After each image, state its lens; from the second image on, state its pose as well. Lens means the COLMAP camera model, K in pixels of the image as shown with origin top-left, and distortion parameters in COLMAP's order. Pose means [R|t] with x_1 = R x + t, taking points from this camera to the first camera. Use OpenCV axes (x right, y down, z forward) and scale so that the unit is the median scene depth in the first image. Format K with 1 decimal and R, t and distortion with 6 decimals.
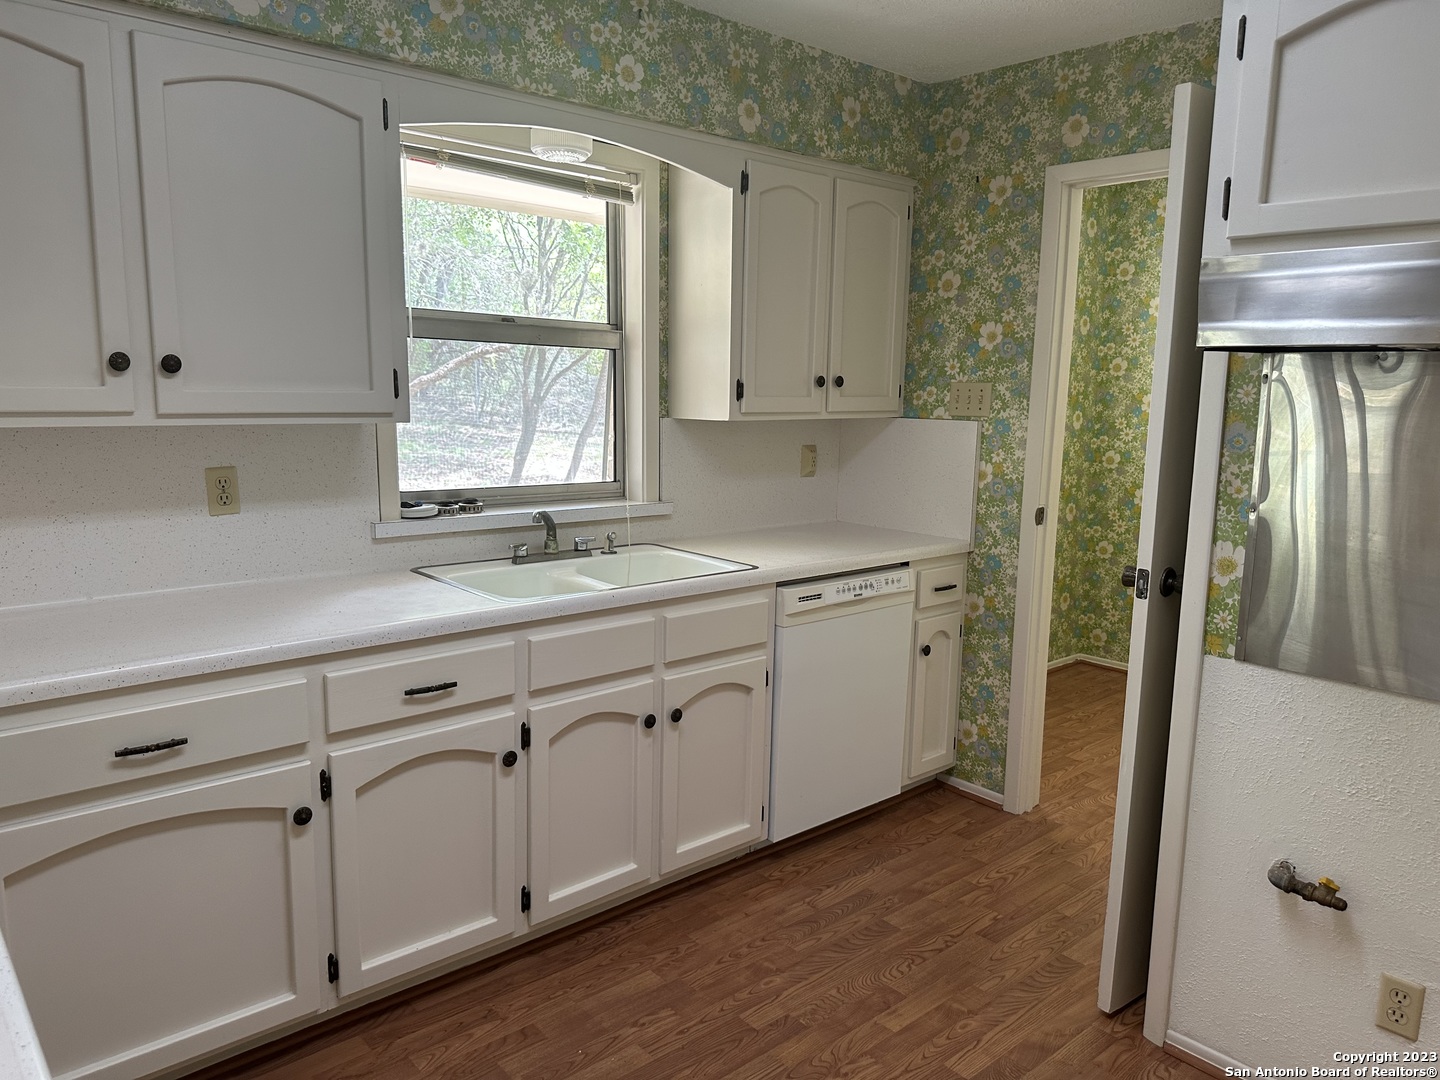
lens RADIAL K [[1023.0, 0, 720.0], [0, 1023.0, 544.7], [0, 0, 1]] dist [0.170845, -0.289652]
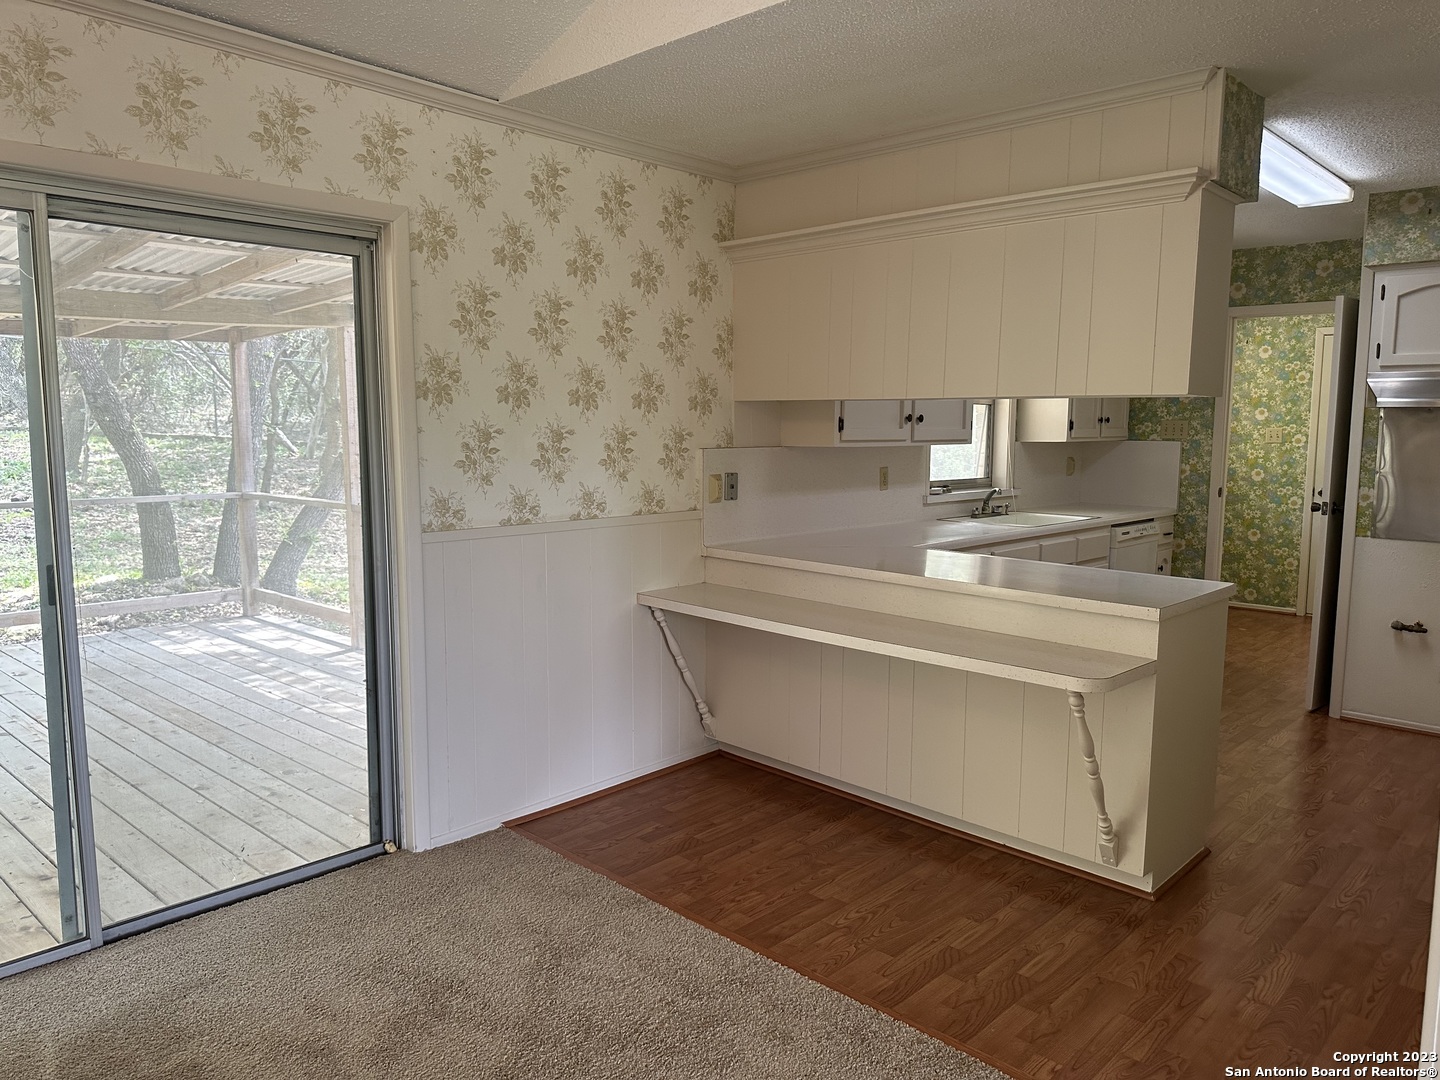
lens RADIAL K [[1023.0, 0, 720.0], [0, 1023.0, 544.7], [0, 0, 1]] dist [0.170845, -0.289652]
pose [[0.995682, -0.021908, 0.090207, -0.803542], [0.025436, 0.998948, -0.038155, 0.122598], [-0.089276, 0.040284, 0.995192, -0.823725]]
